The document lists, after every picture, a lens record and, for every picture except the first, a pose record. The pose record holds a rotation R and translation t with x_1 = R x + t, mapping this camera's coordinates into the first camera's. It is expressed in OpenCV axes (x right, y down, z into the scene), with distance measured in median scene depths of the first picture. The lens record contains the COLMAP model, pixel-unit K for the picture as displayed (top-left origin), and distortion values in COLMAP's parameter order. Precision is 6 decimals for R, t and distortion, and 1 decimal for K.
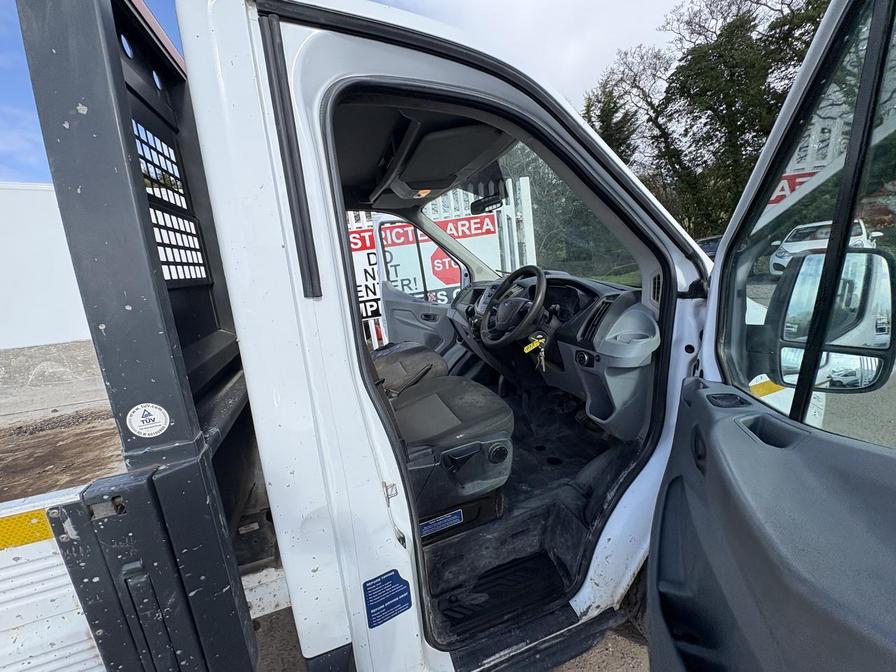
lens RADIAL K [[355.7, 0, 446.8], [0, 355.7, 336.2], [0, 0, 1]] dist [-0.000006, -0.000130]
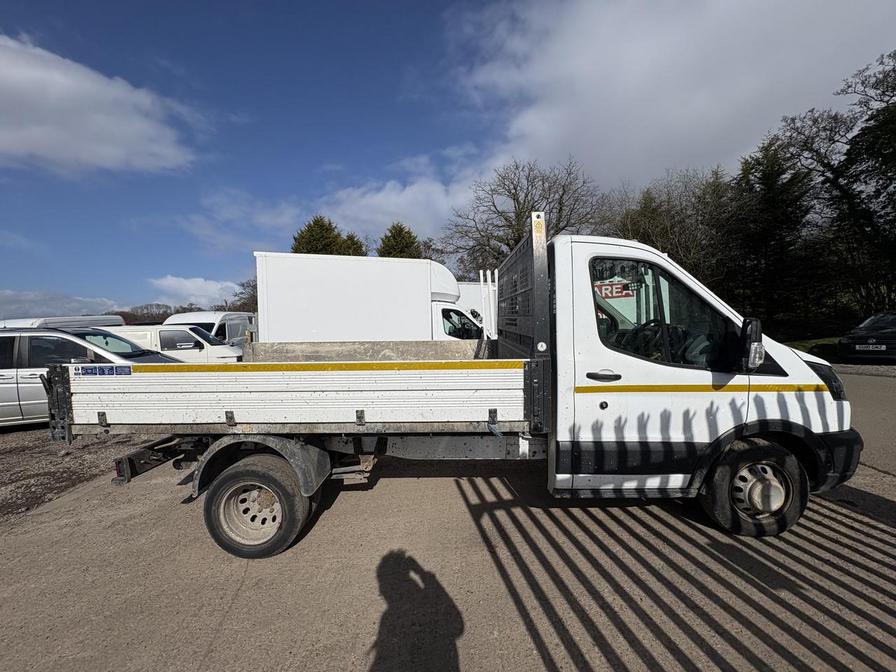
lens RADIAL K [[356.5, 0, 448.5], [0, 356.5, 330.6], [0, 0, 1]] dist [0.000779, 0.000897]
pose [[0.941936, 0.081576, -0.325733, -0.018230], [-0.131762, 0.982034, -0.135083, 0.025894], [0.308861, 0.170159, 0.935762, -0.110328]]
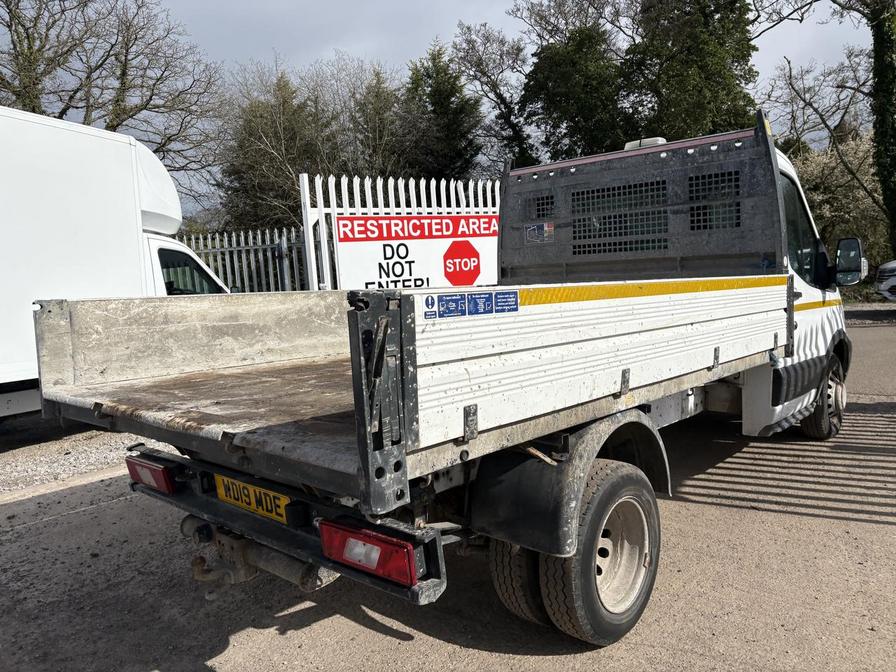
lens RADIAL K [[669.0, 0, 448.5], [0, 669.0, 319.3], [0, 0, 1]] dist [0.066934, -0.060020]
pose [[0.868722, 0.028384, 0.494485, -0.254942], [0.063945, 0.983574, -0.168797, 0.061892], [-0.491154, 0.178258, 0.852638, -0.108026]]
